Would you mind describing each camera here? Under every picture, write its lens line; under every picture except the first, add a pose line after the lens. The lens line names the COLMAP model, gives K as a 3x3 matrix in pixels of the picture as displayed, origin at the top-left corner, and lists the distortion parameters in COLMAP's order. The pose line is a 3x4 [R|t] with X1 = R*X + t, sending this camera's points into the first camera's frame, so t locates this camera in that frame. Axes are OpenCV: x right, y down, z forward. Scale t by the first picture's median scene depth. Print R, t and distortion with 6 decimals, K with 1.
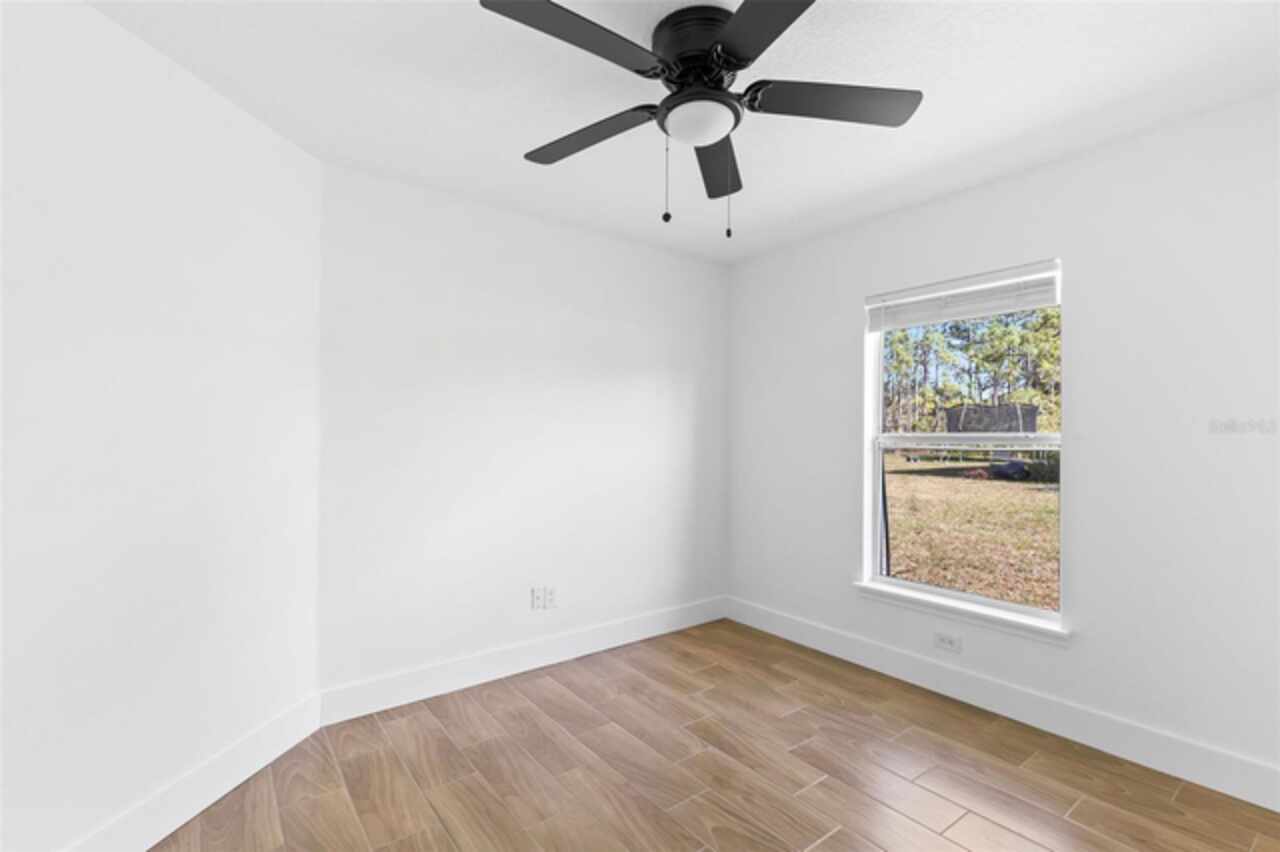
lens RADIAL K [[592.7, 0, 639.2], [0, 592.7, 432.0], [0, 0, 1]] dist [0.010281, -0.000733]
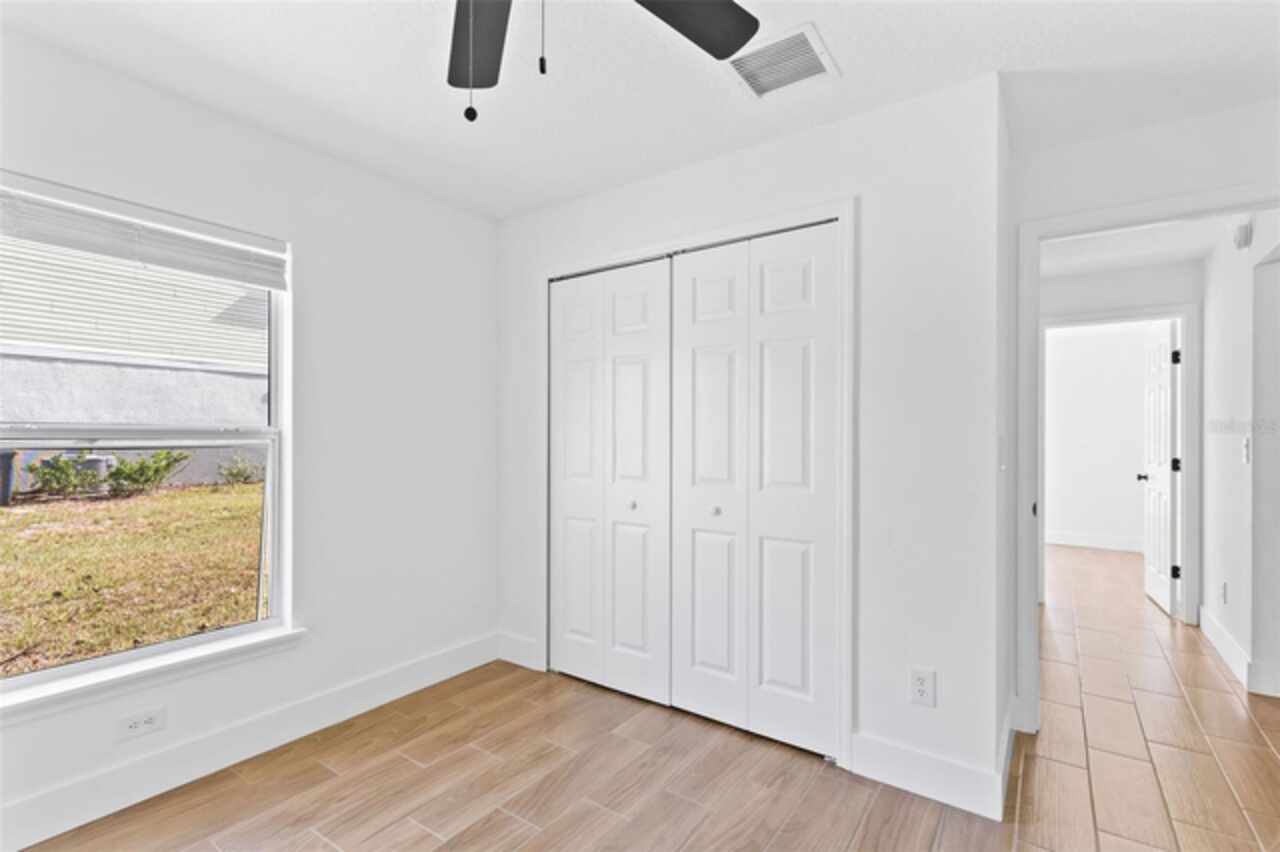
lens RADIAL K [[592.7, 0, 644.6], [0, 592.7, 430.7], [0, 0, 1]] dist [0.010281, -0.000733]
pose [[-0.328161, 0.012601, 0.944538, -0.384576], [-0.001376, 0.999904, -0.013817, 0.023041], [-0.944621, -0.005834, -0.328113, 0.771121]]
